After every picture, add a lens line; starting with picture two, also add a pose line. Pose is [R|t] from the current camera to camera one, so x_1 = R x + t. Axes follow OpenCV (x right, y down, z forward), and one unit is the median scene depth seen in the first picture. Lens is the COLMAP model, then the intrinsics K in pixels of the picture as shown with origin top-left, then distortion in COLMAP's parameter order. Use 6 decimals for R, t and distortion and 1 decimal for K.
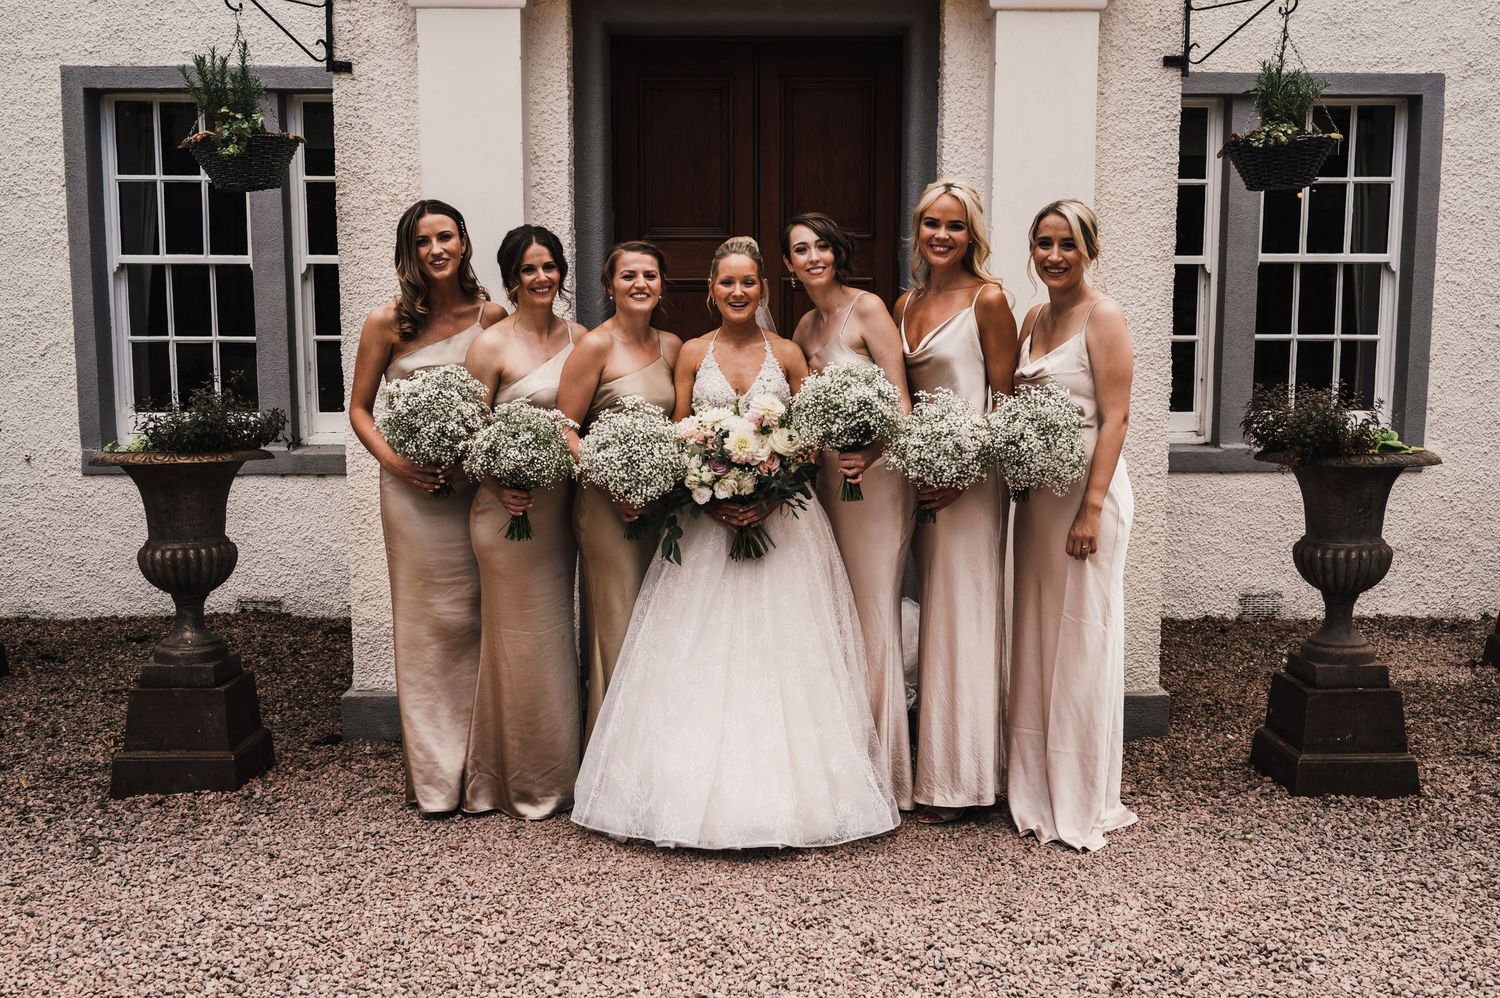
lens RADIAL K [[1545.0, 0, 753.5], [0, 1545.0, 530.0], [0, 0, 1]] dist [-0.007682, -0.014372]
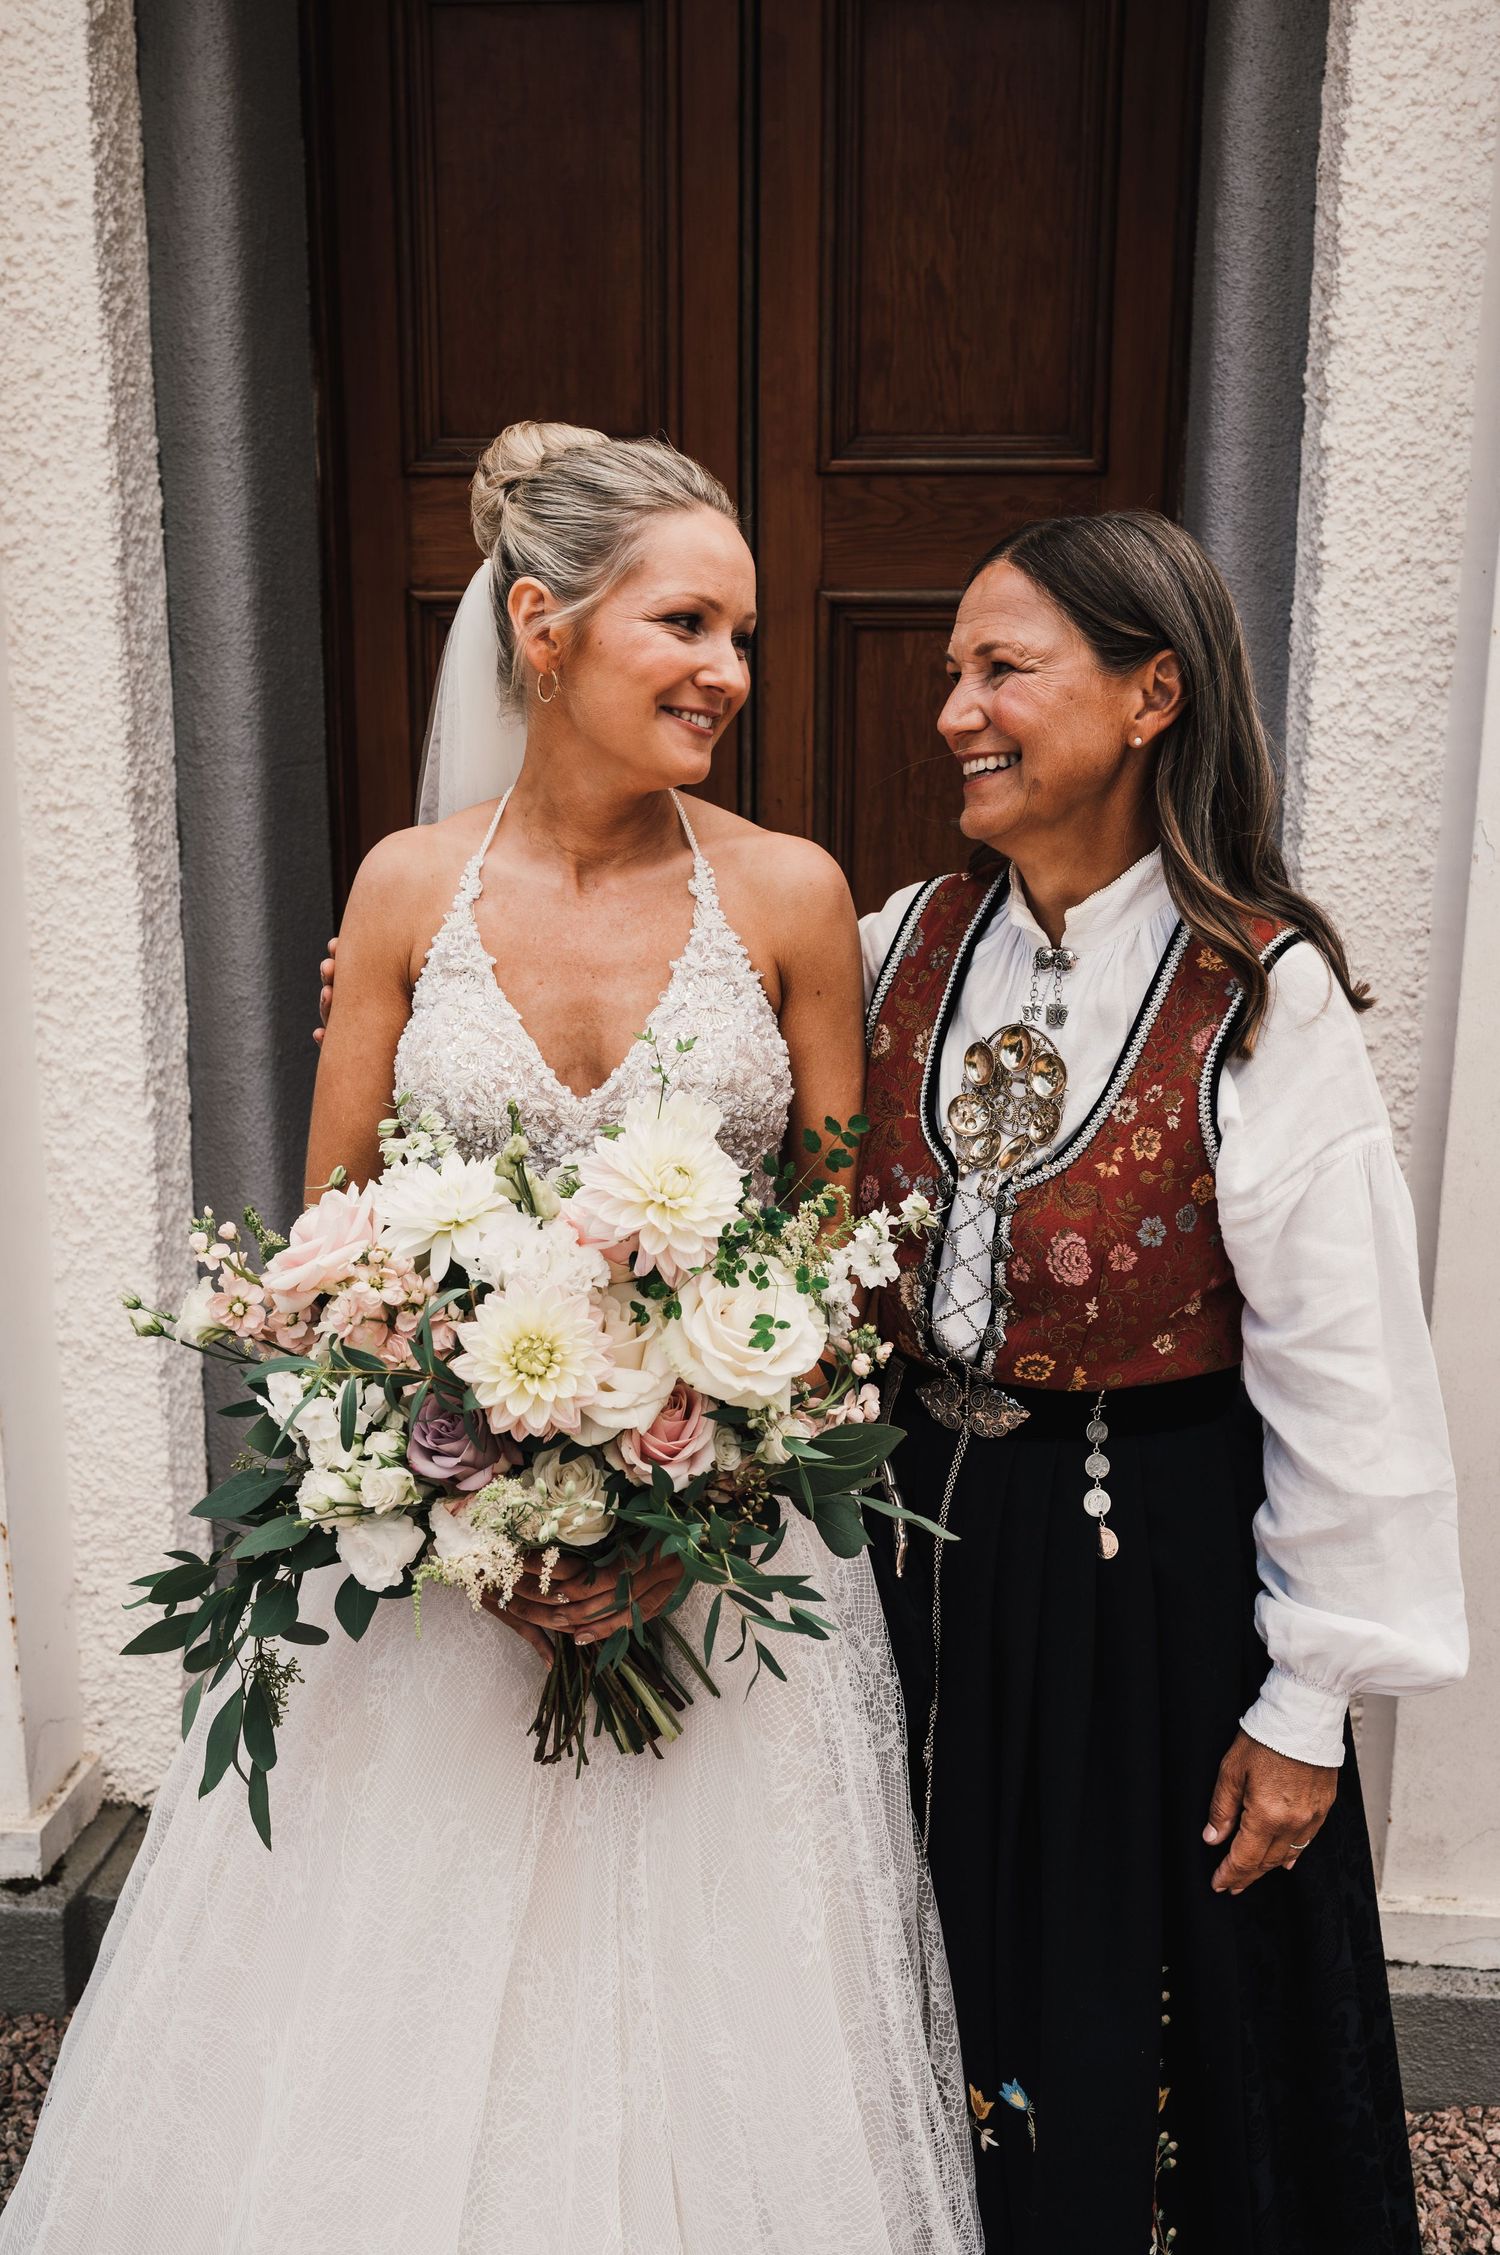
lens RADIAL K [[2160.1, 0, 750.0], [0, 2160.1, 1127.5], [0, 0, 1]] dist [-0.006428, 0.004782]
pose [[0.995929, 0.025778, -0.086376, 0.051635], [-0.018874, 0.996631, 0.079809, -0.093027], [0.088142, -0.077853, 0.993061, 0.574895]]
